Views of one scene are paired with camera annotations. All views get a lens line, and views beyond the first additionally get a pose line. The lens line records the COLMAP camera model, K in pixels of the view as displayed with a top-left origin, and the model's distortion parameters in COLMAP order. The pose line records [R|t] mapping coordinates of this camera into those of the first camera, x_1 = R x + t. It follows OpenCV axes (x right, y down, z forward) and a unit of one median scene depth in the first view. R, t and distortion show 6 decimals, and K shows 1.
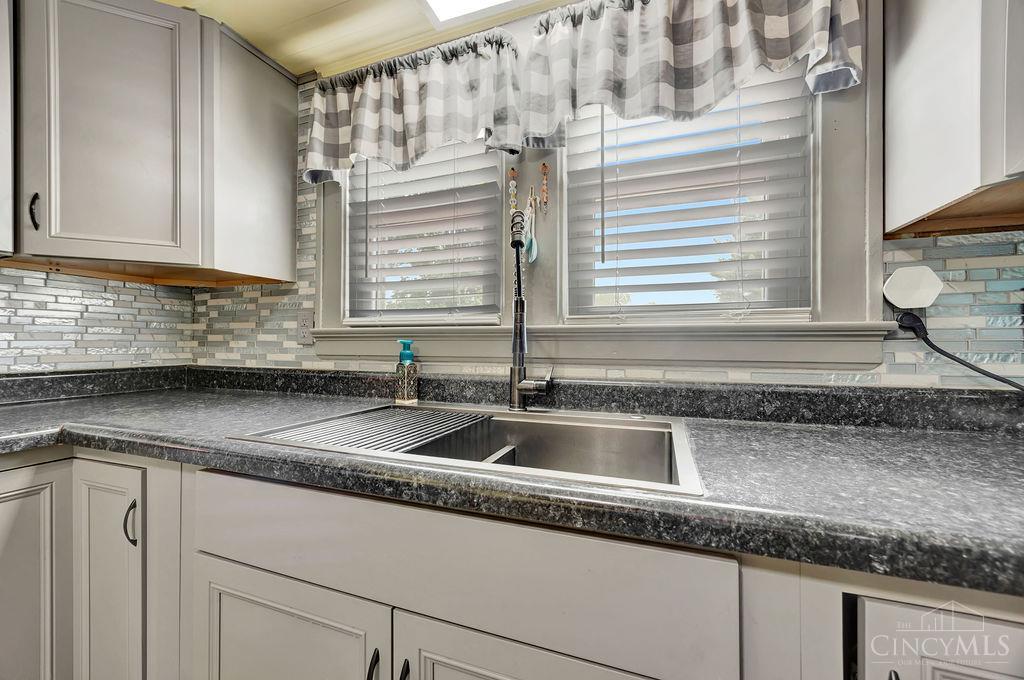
lens RADIAL K [[394.5, 0, 510.2], [0, 394.5, 344.1], [0, 0, 1]] dist [0.001555, 0.000093]
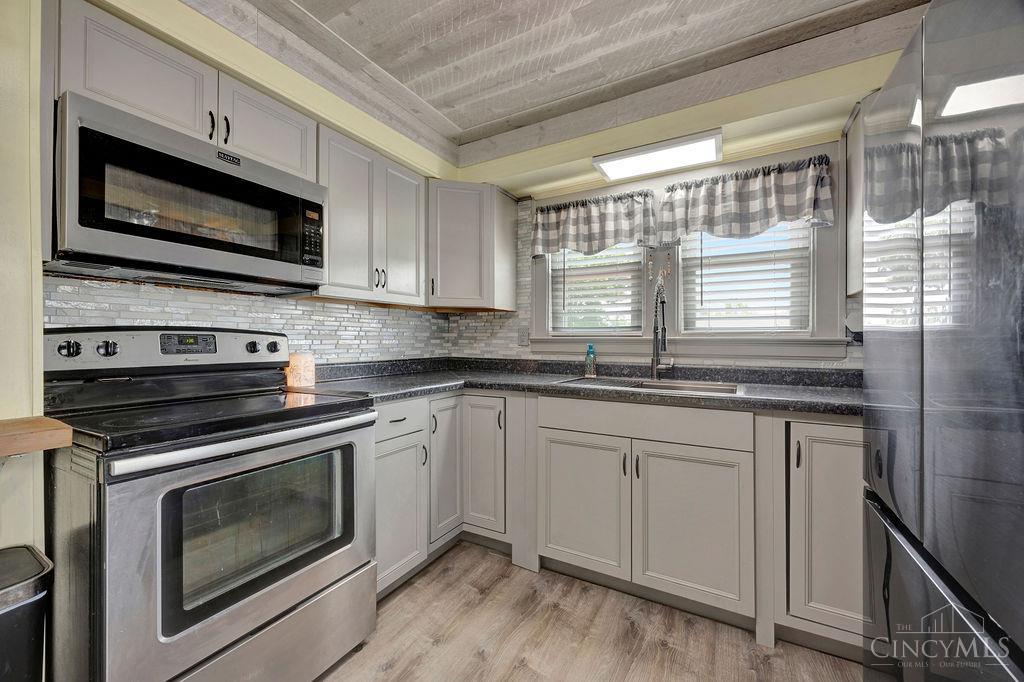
lens RADIAL K [[397.2, 0, 513.4], [0, 397.2, 340.7], [0, 0, 1]] dist [-0.001580, -0.000093]
pose [[0.987580, 0.002637, -0.157095, -0.357595], [-0.003162, 0.999990, -0.003090, -0.020869], [0.157085, 0.003548, 0.987579, -1.039089]]
